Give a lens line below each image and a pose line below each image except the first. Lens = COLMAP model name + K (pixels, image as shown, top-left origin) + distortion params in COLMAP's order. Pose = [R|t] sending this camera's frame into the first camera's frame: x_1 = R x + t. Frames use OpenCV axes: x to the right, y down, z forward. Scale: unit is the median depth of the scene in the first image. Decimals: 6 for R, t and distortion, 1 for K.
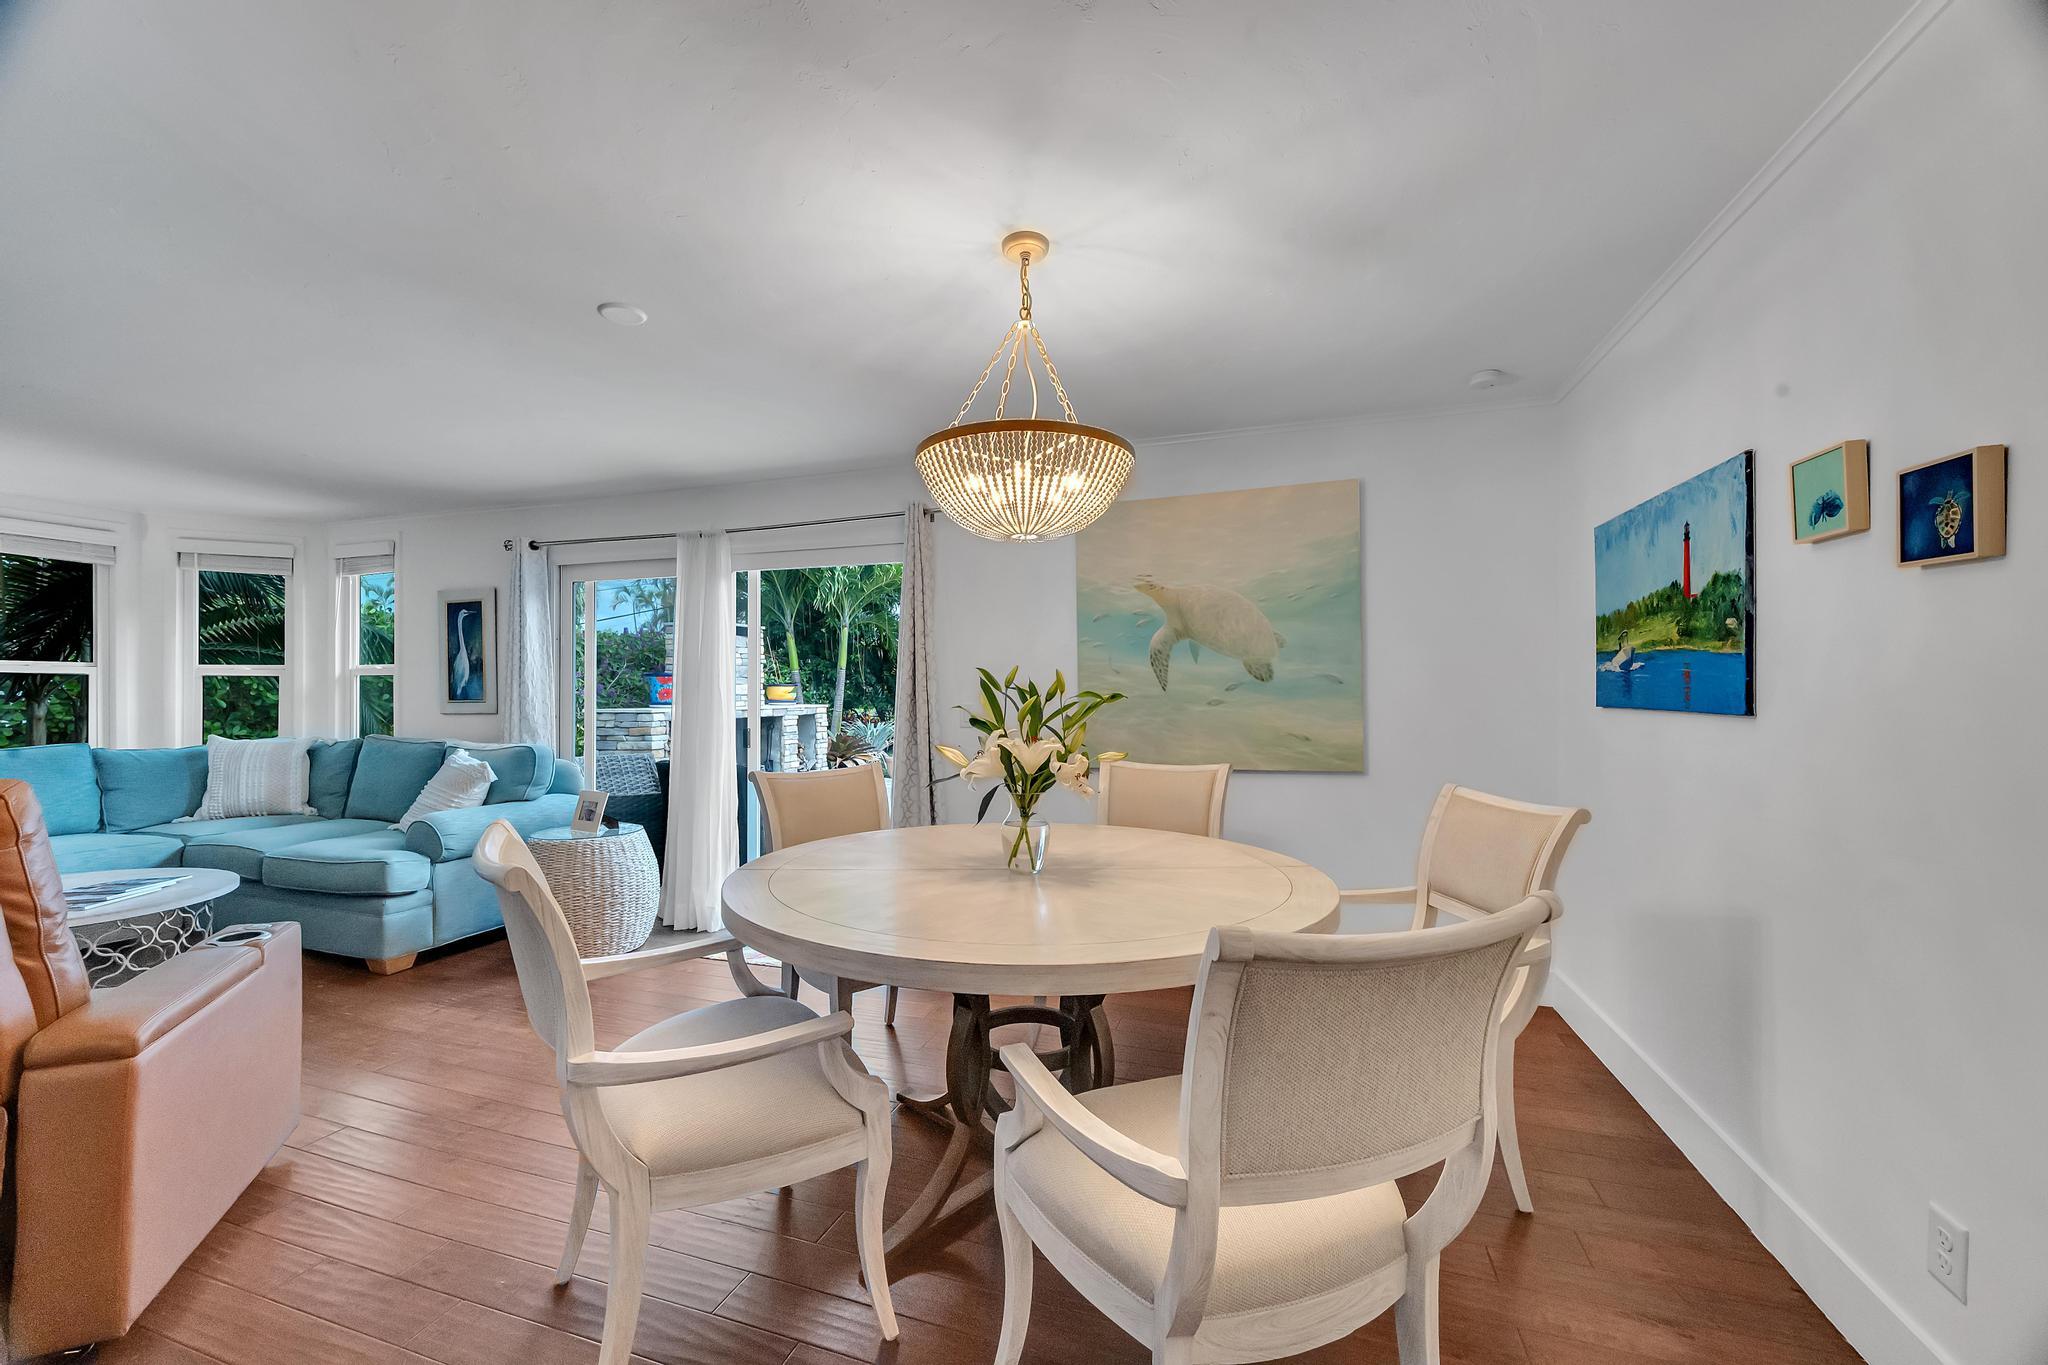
lens RADIAL K [[831.8, 0, 1026.3], [0, 831.8, 685.2], [0, 0, 1]] dist [0.001173, -0.000116]
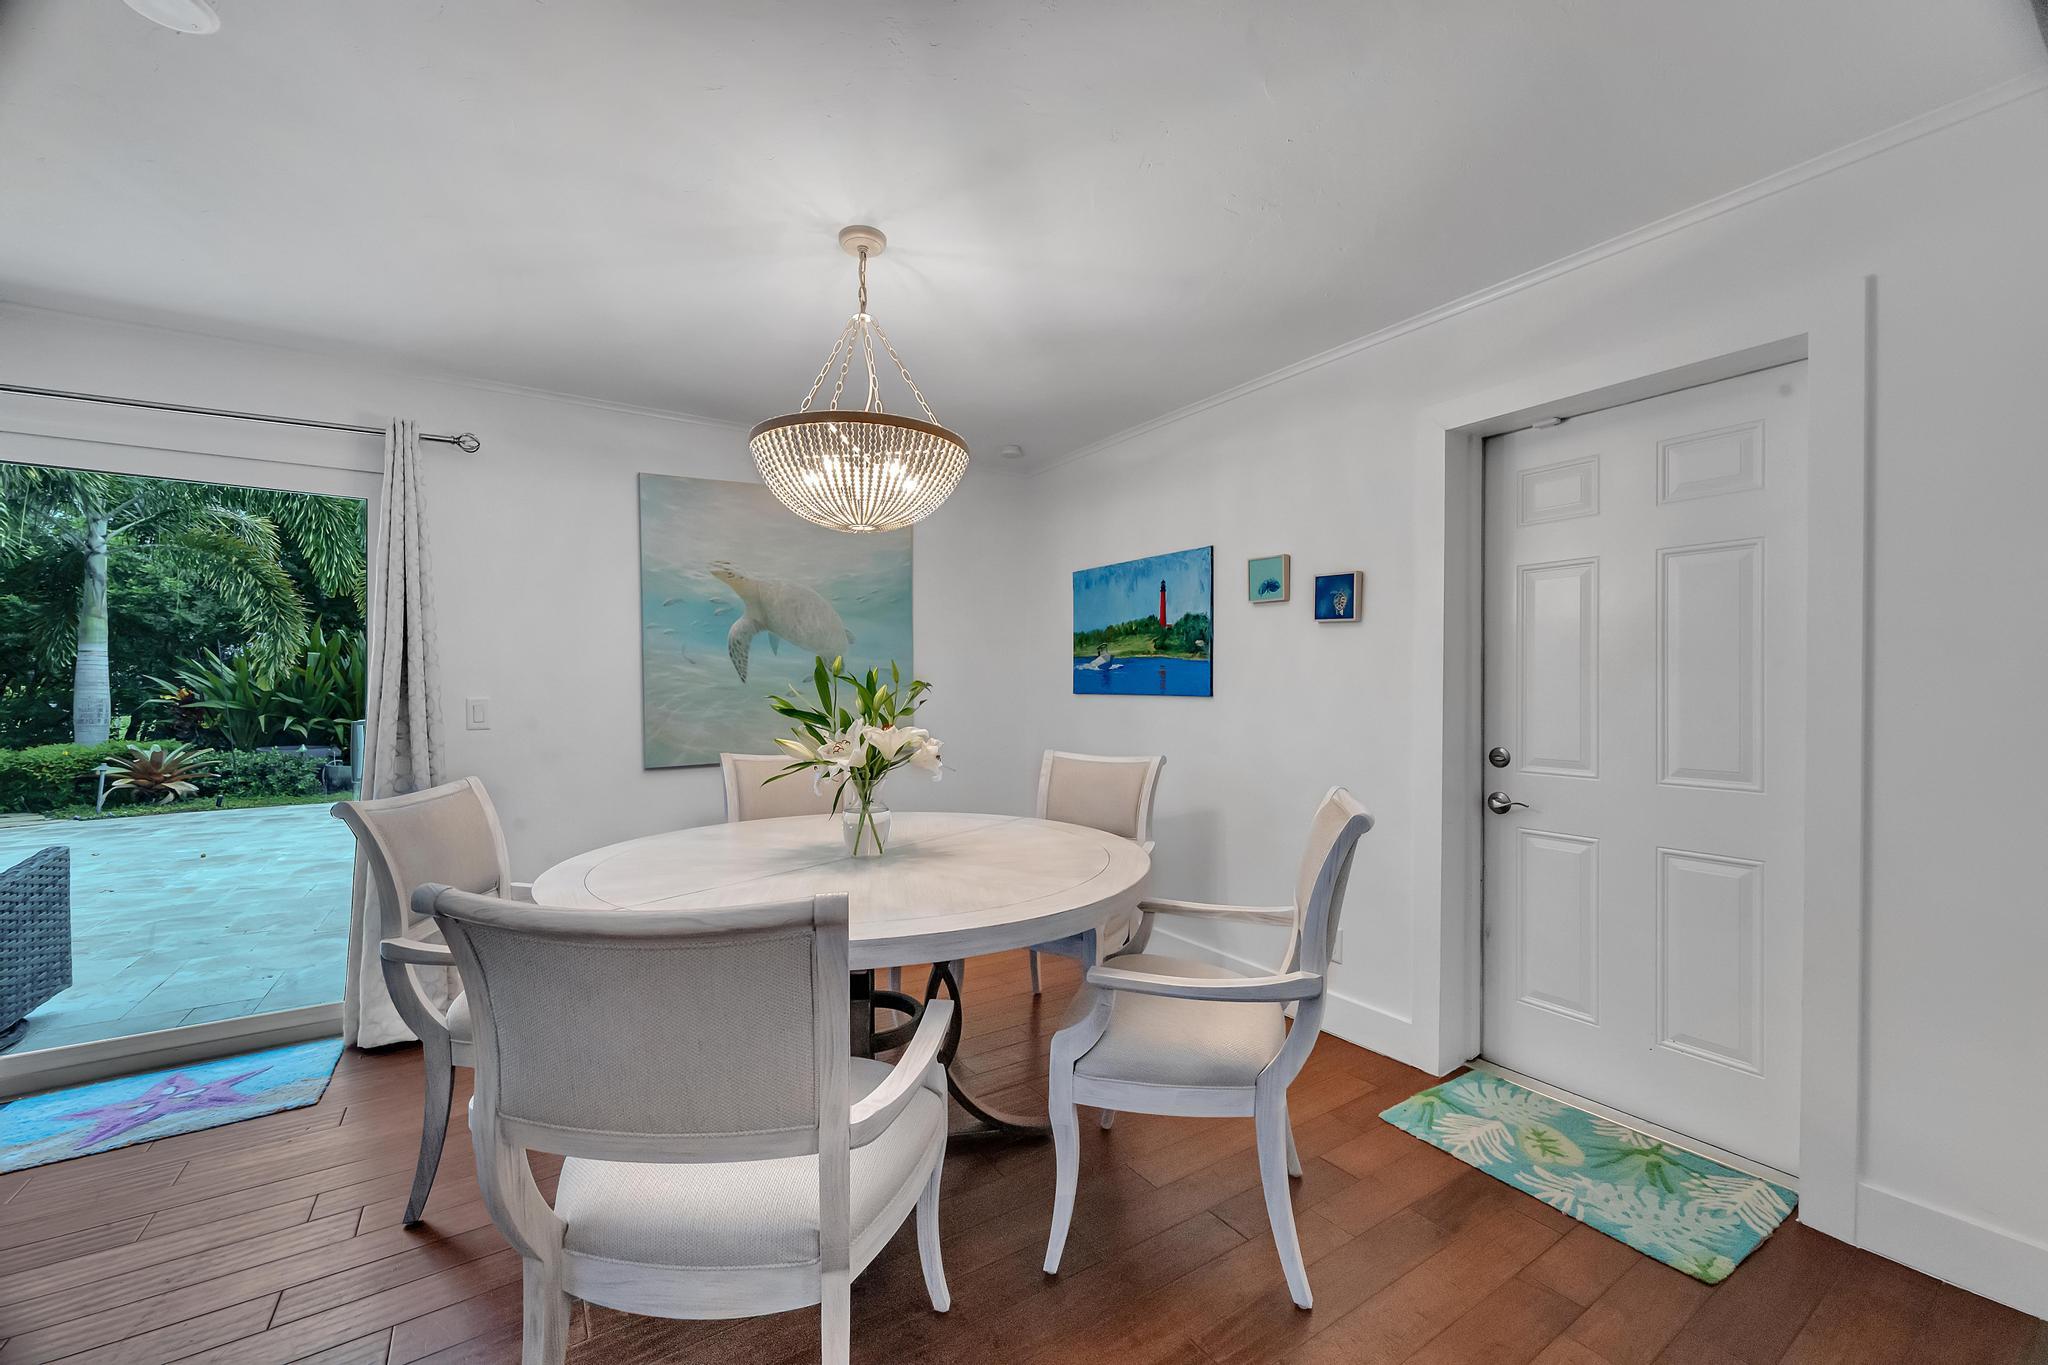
lens RADIAL K [[831.8, 0, 1021.2], [0, 831.8, 687.1], [0, 0, 1]] dist [0.001173, -0.000116]
pose [[0.596448, 0.000571, 0.802652, -0.669628], [-0.005989, 0.999975, 0.003739, 0.010835], [-0.802630, -0.007037, 0.596436, 0.231759]]
